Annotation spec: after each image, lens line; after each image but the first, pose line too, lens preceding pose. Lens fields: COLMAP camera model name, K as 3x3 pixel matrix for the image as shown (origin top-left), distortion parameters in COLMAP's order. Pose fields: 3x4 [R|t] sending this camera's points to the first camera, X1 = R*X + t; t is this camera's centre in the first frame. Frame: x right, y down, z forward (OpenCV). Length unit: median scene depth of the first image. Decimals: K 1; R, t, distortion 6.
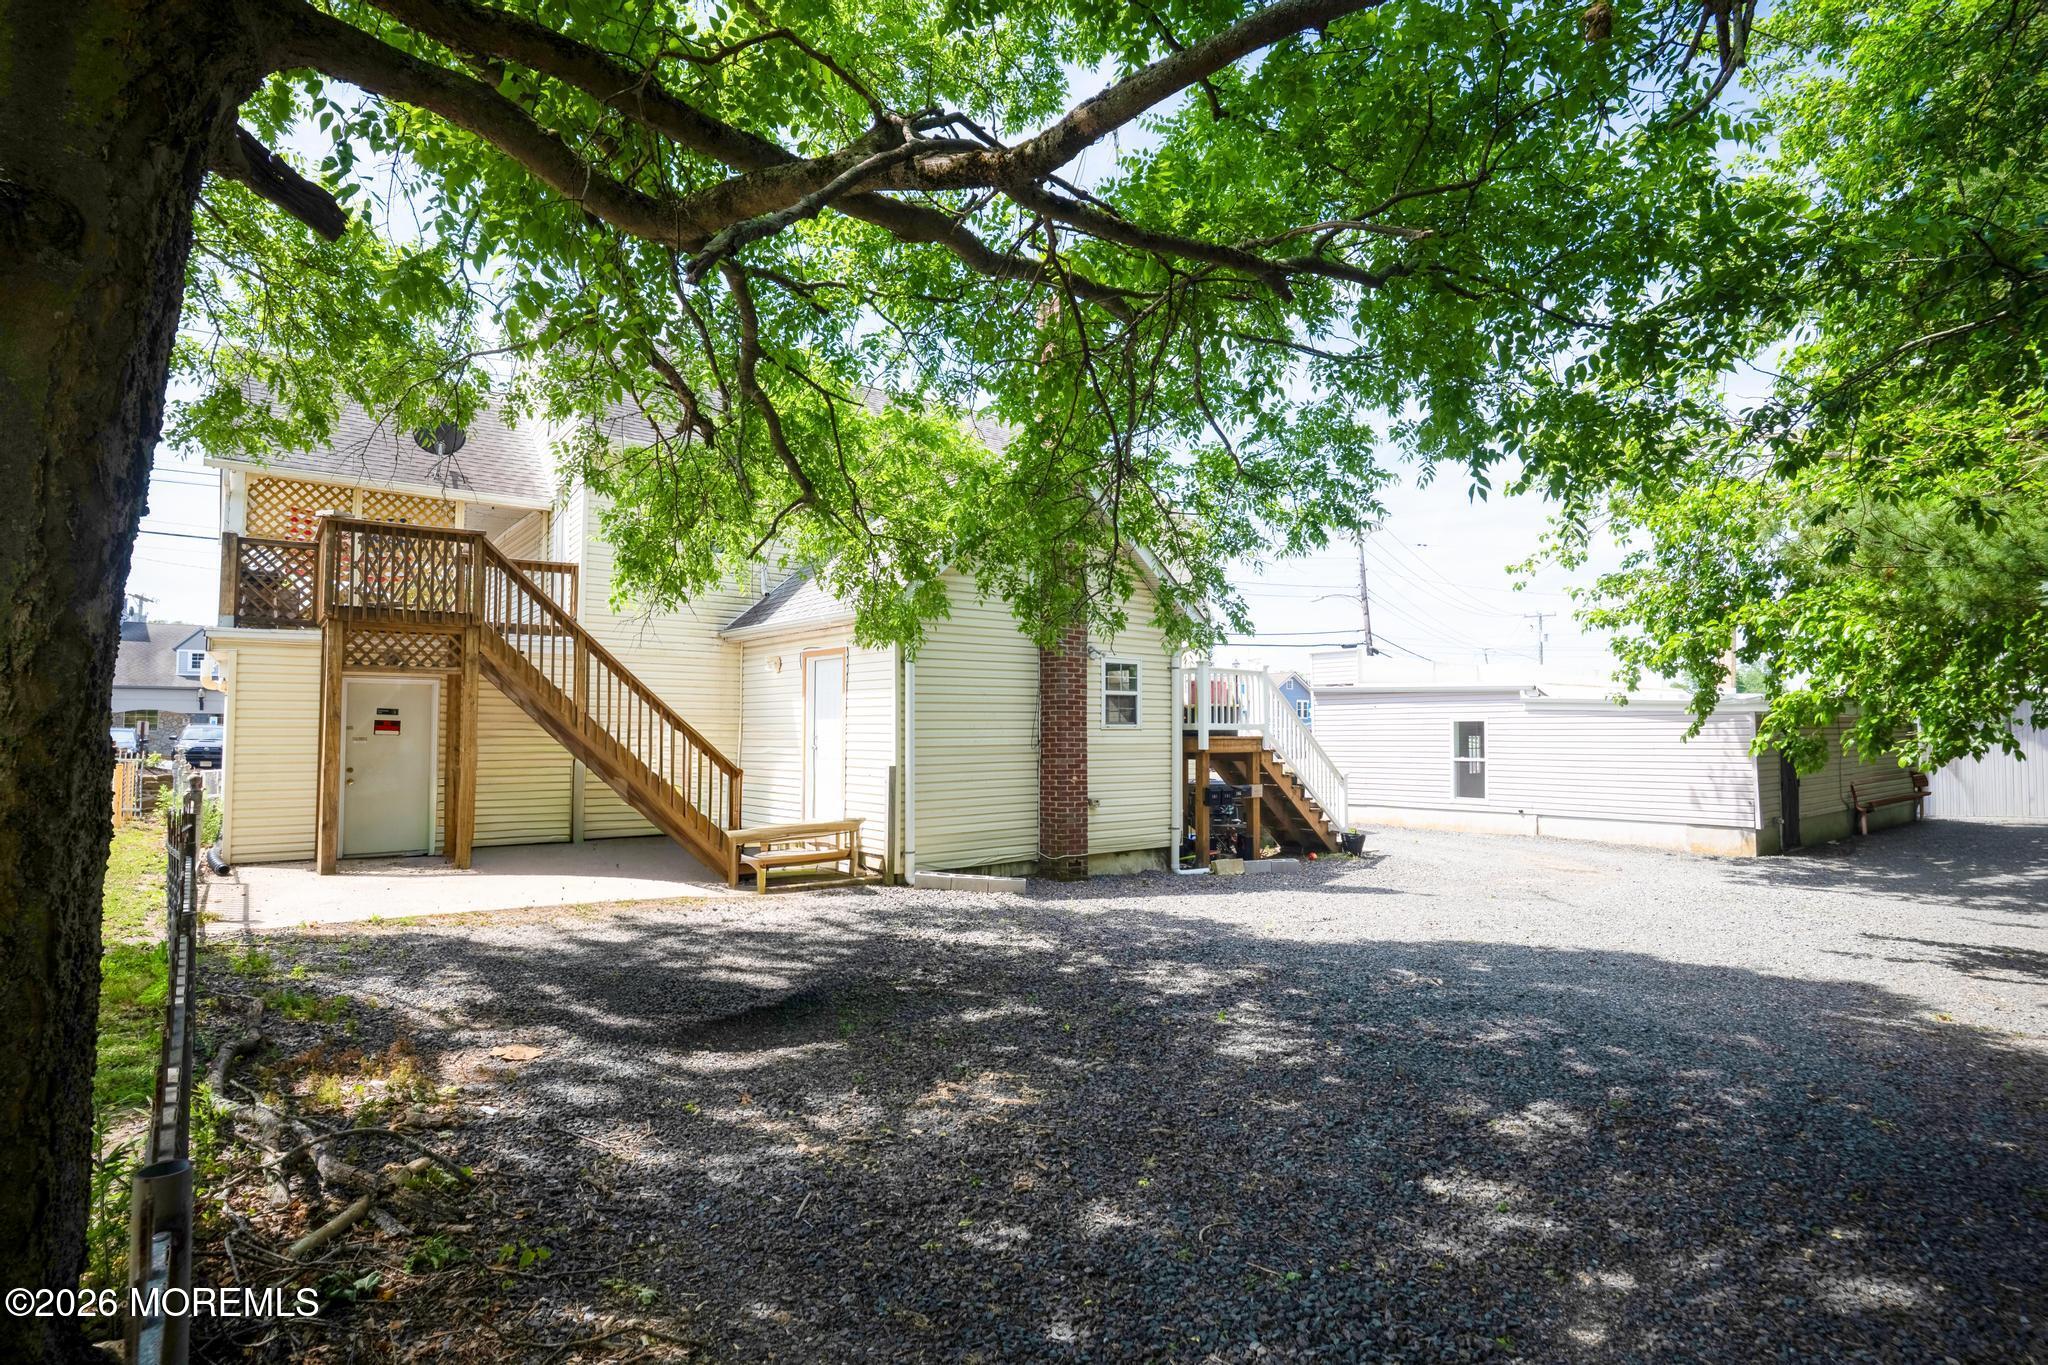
lens RADIAL K [[974.0, 0, 1023.3], [0, 974.0, 685.3], [0, 0, 1]] dist [-0.052630, 0.002002]
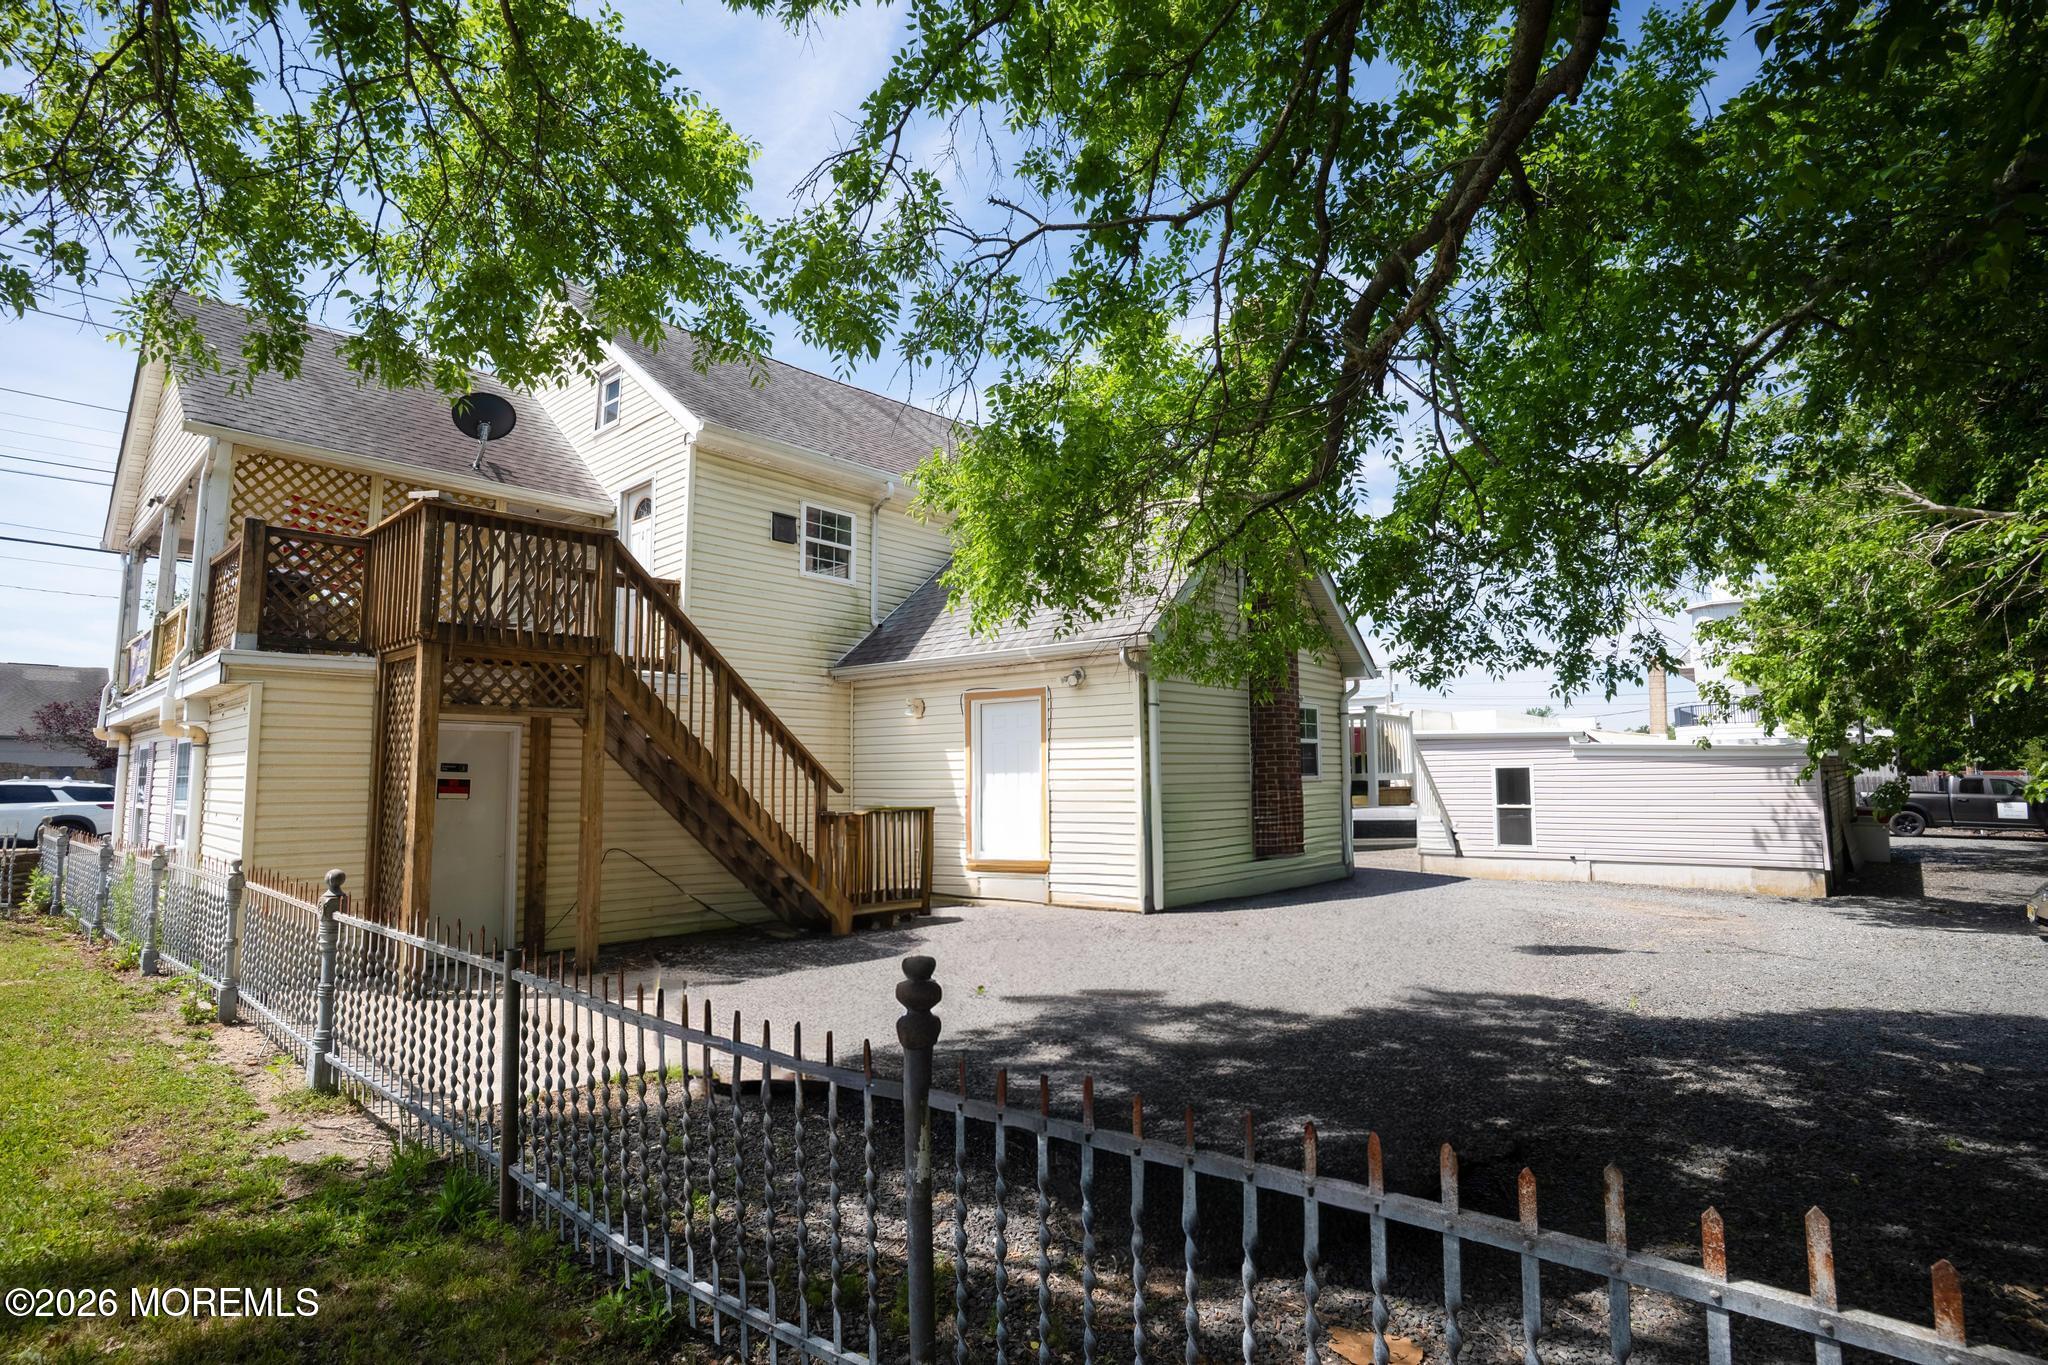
lens RADIAL K [[974.0, 0, 1022.9], [0, 974.0, 677.7], [0, 0, 1]] dist [-0.052630, 0.002002]
pose [[0.984851, 0.008578, 0.173191, -0.332312], [0.001206, 0.998413, -0.056308, -0.000564], [-0.173399, 0.055664, 0.983277, 0.168981]]
